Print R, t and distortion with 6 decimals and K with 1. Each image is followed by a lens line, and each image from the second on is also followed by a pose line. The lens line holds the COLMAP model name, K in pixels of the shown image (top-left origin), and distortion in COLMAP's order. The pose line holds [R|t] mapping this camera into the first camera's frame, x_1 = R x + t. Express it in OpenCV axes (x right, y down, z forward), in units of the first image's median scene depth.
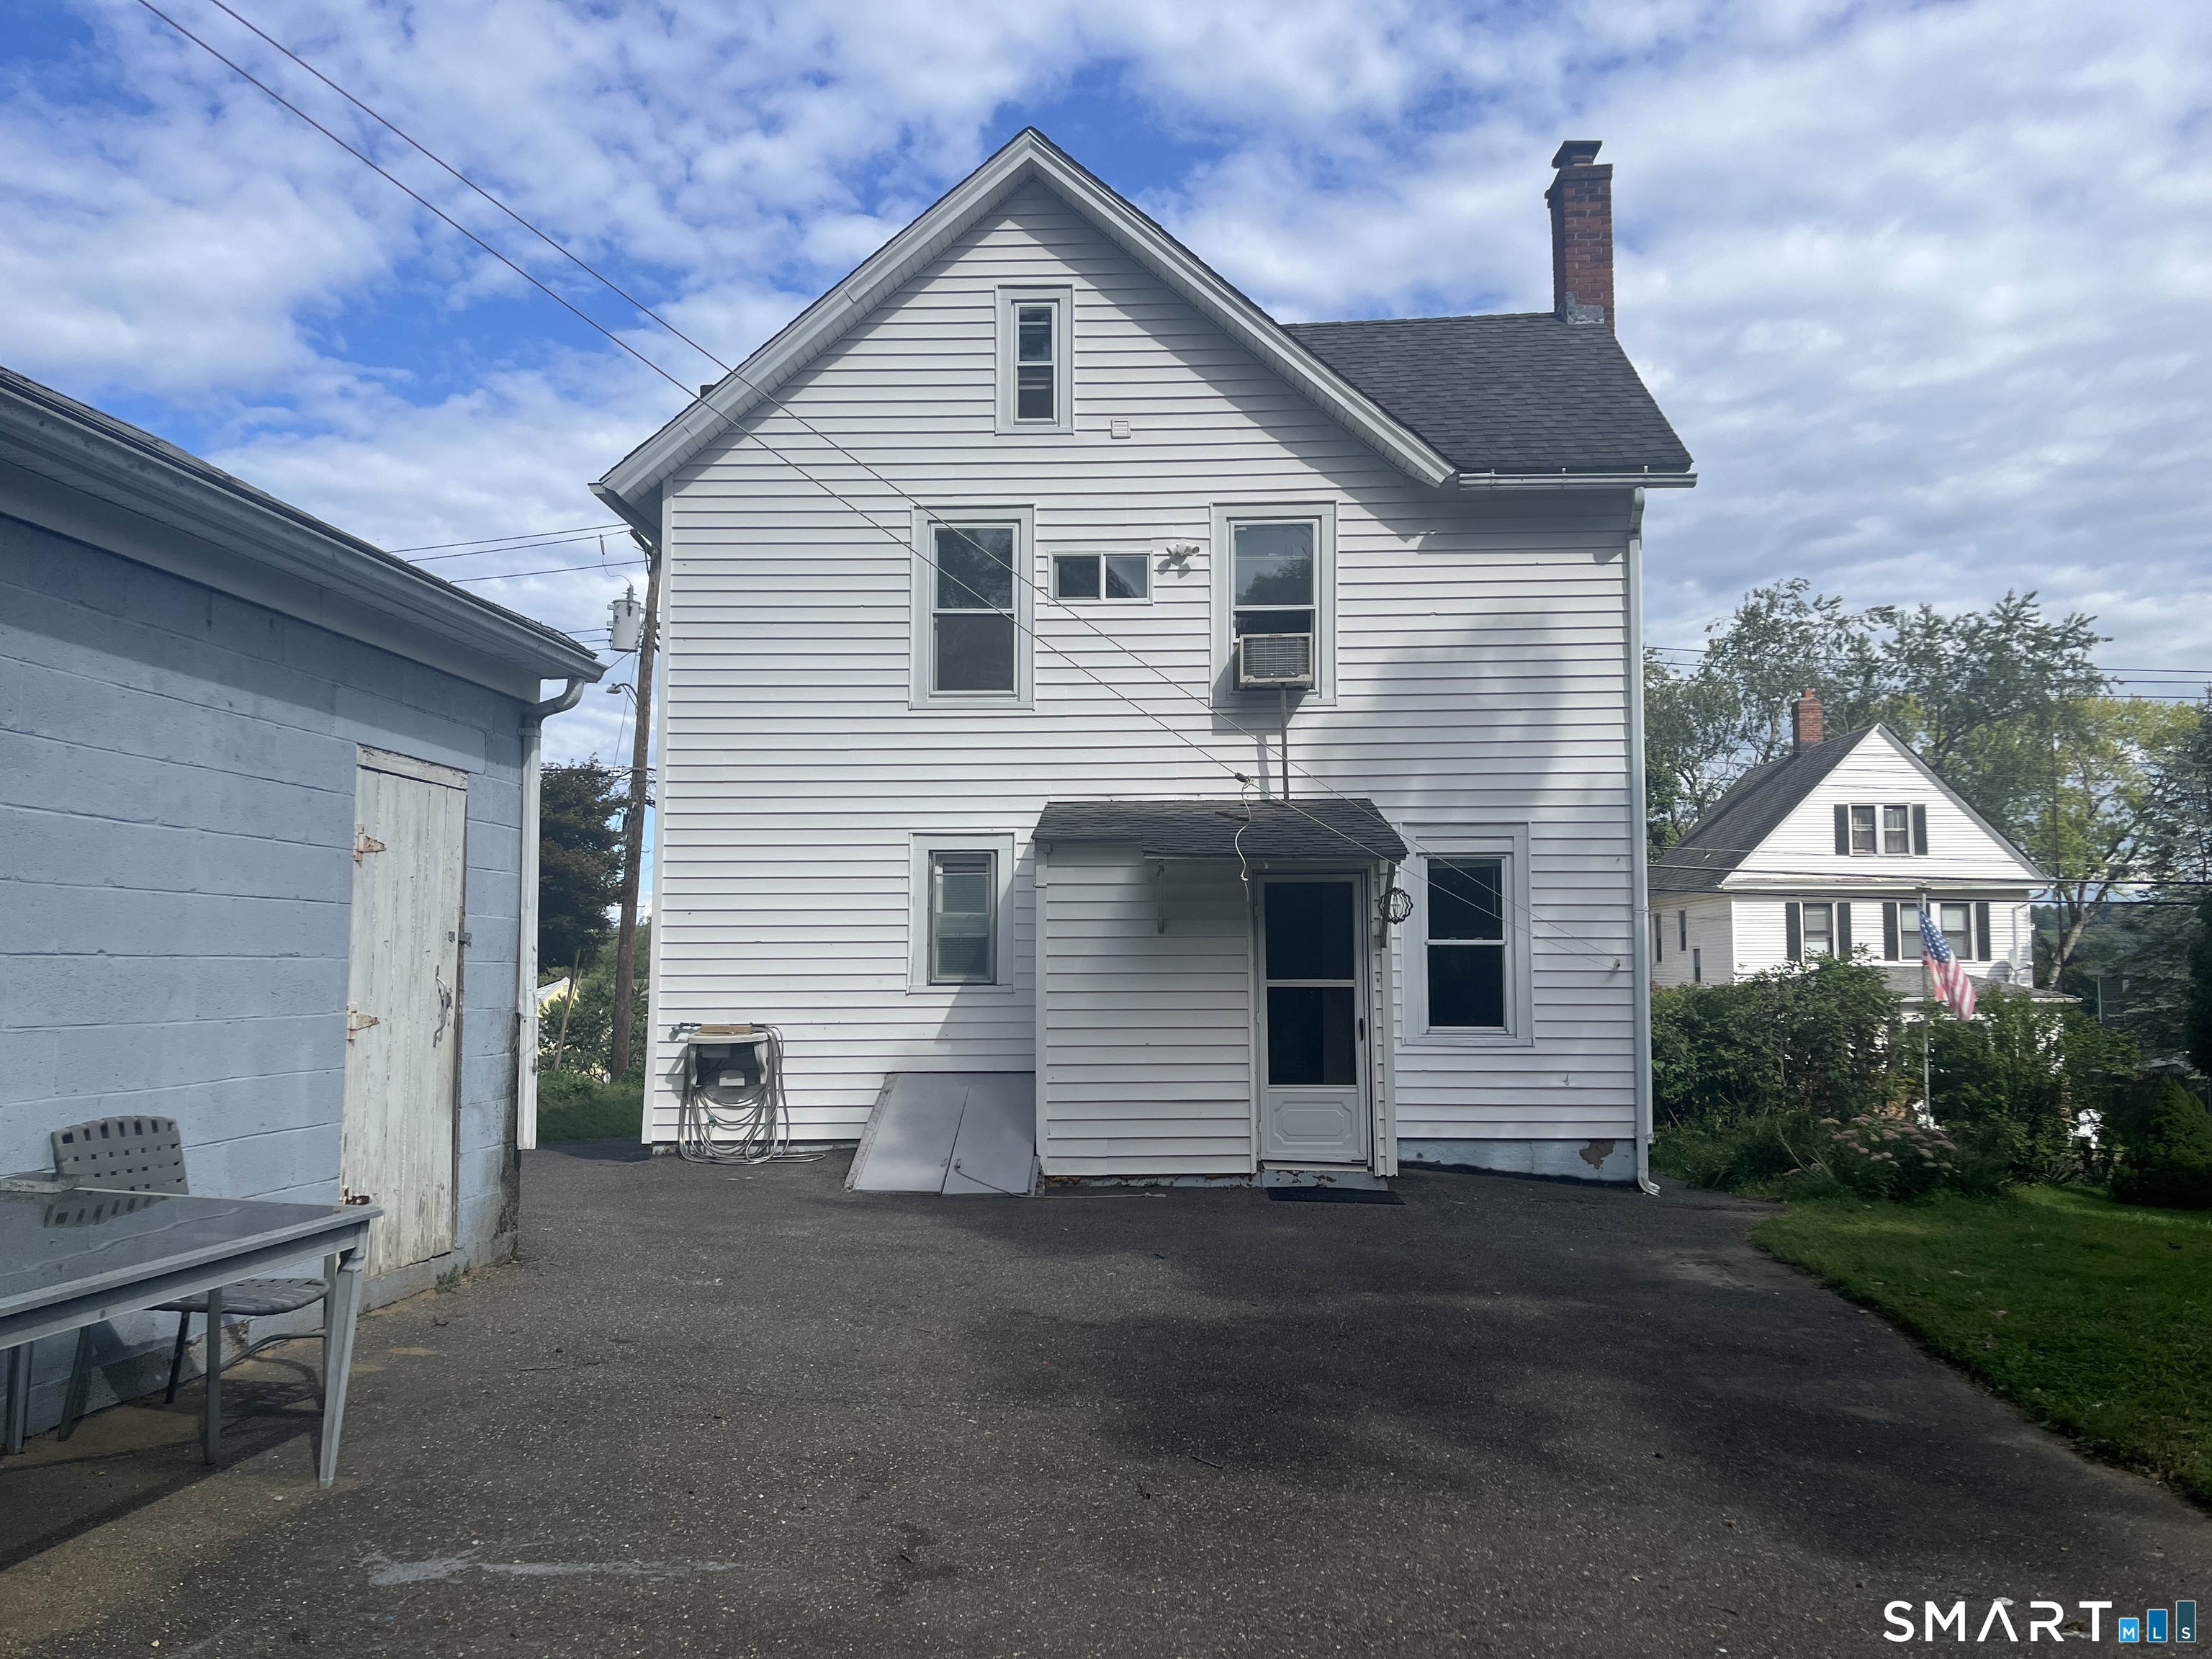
lens RADIAL K [[1674.3, 0, 1109.7], [0, 1674.3, 830.9], [0, 0, 1]] dist [0.005013, 0.006555]
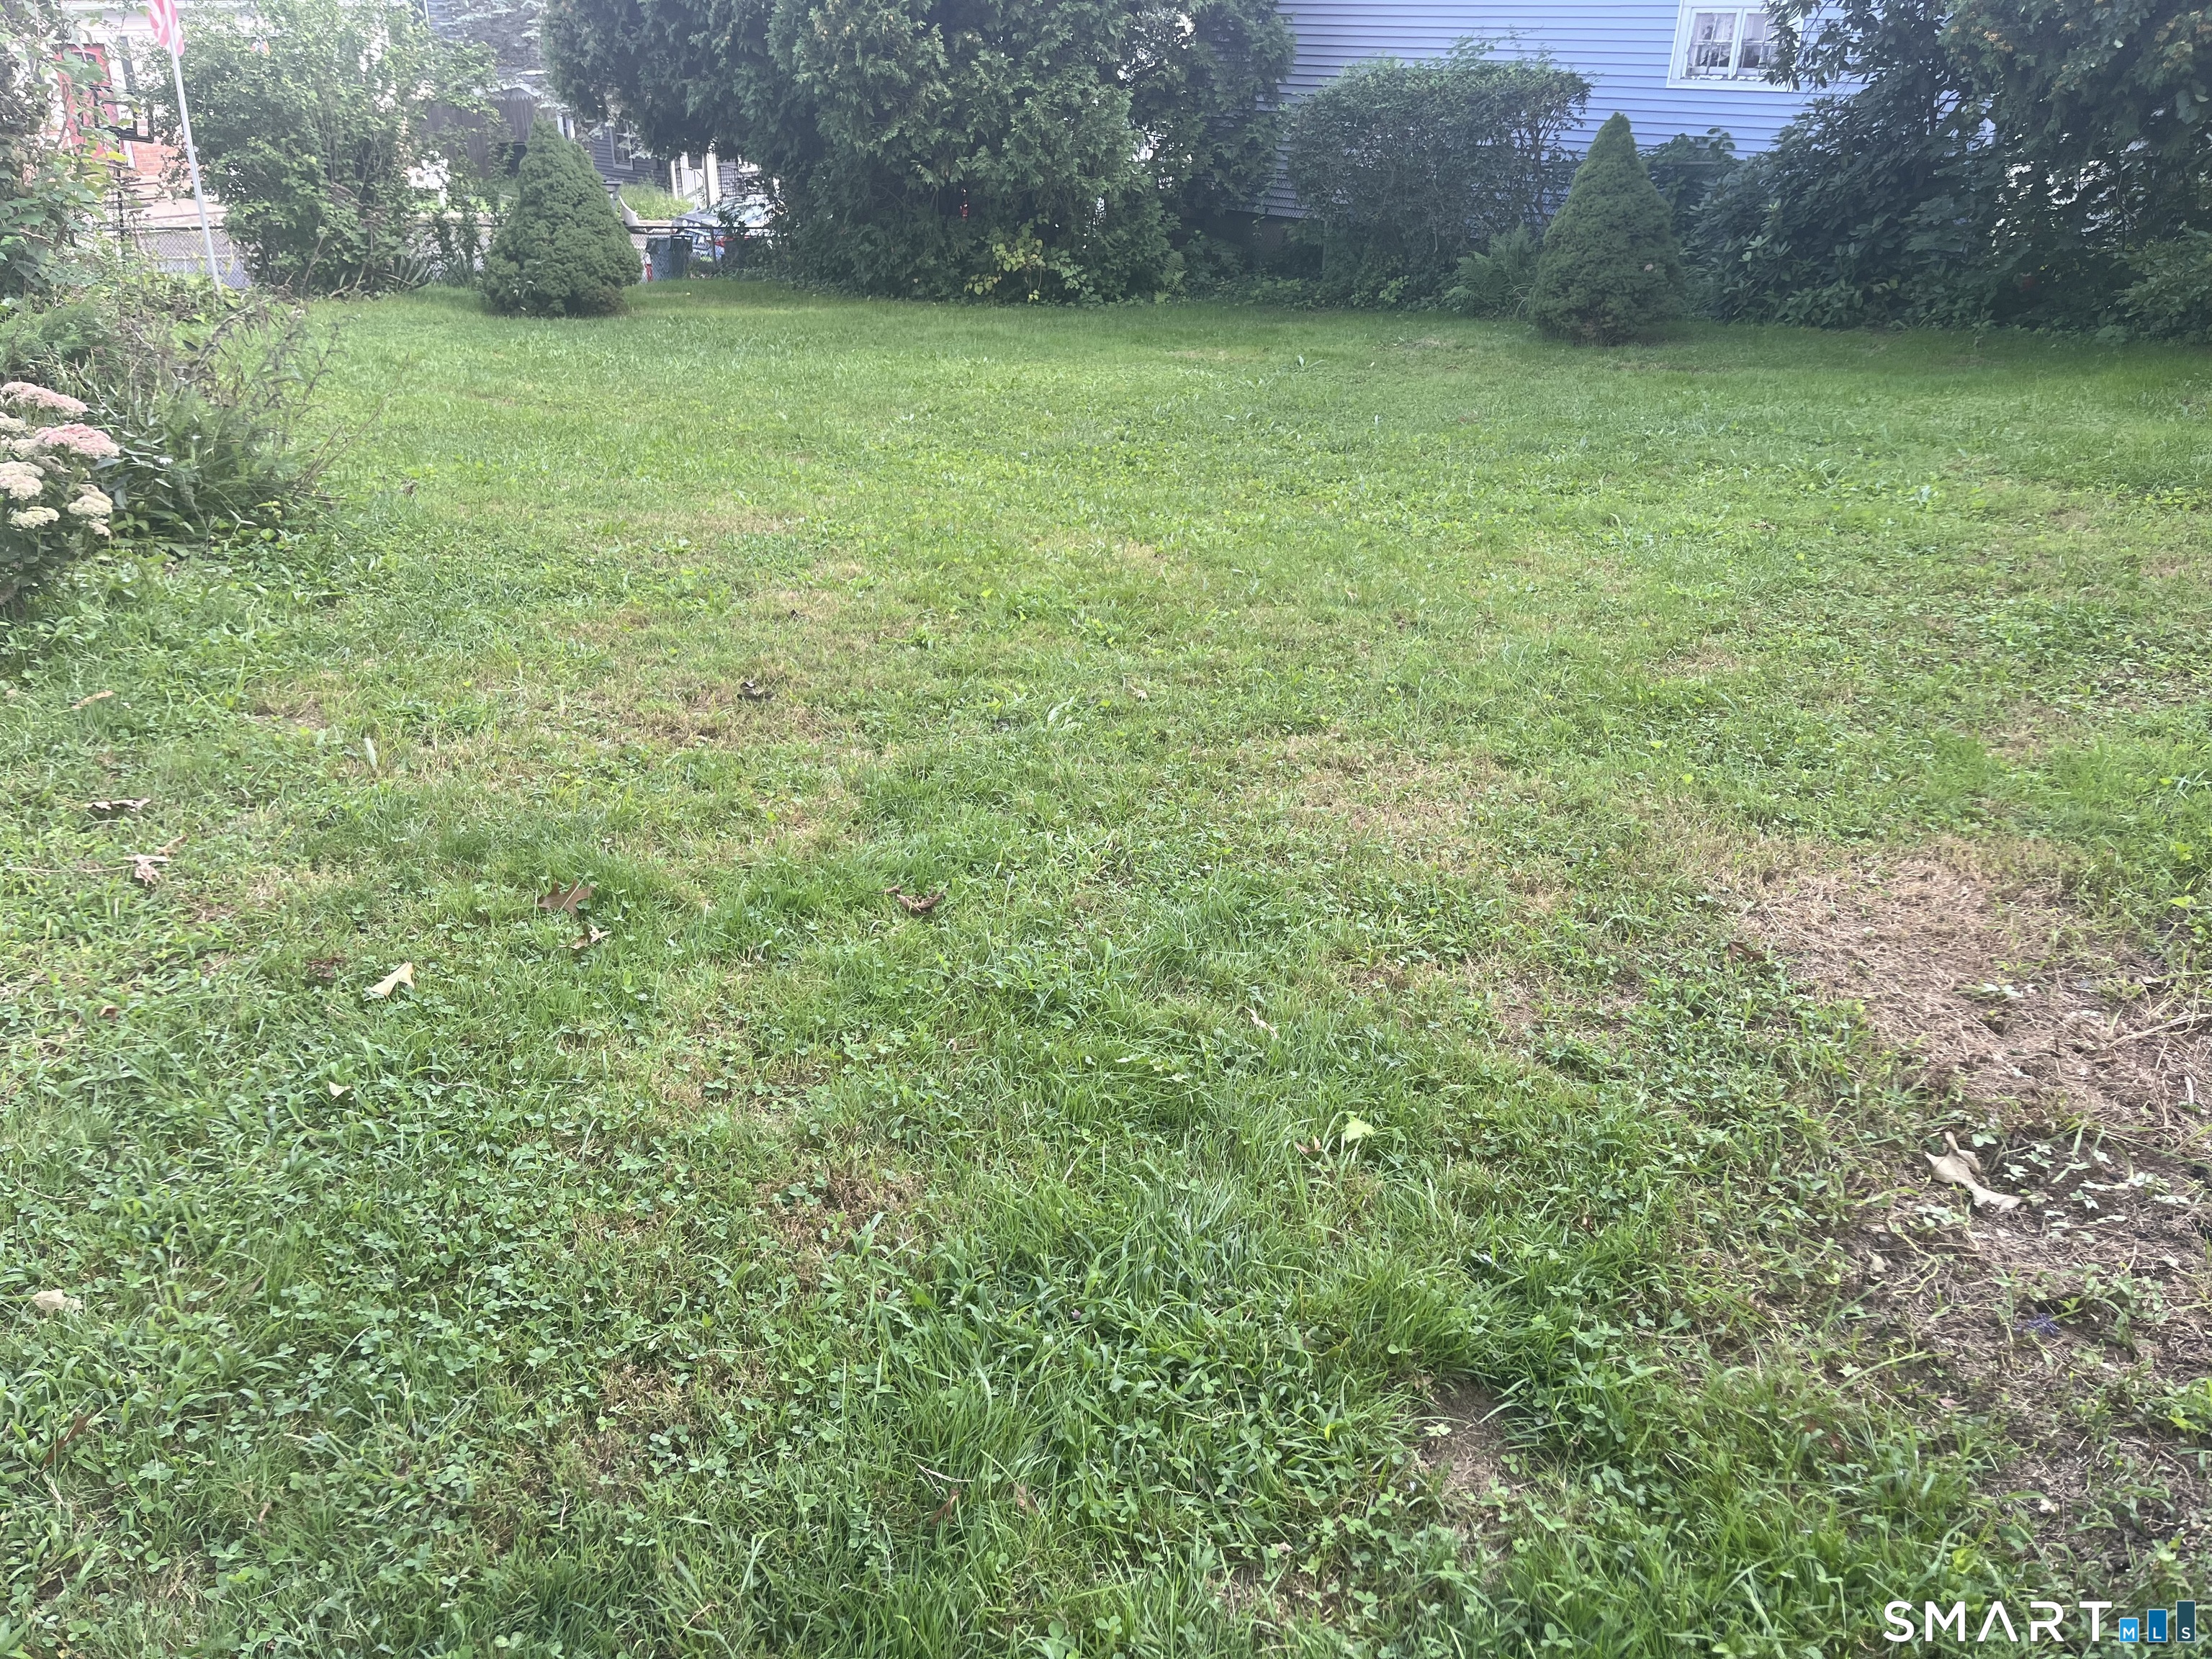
lens RADIAL K [[1674.3, 0, 1103.3], [0, 1674.3, 827.9], [0, 0, 1]] dist [0.005013, 0.006555]
pose [[0.631796, -0.356641, 0.688215, 0.387476], [-0.051528, 0.866578, 0.496375, 0.094018], [-0.773420, -0.349070, 0.529124, 0.688945]]
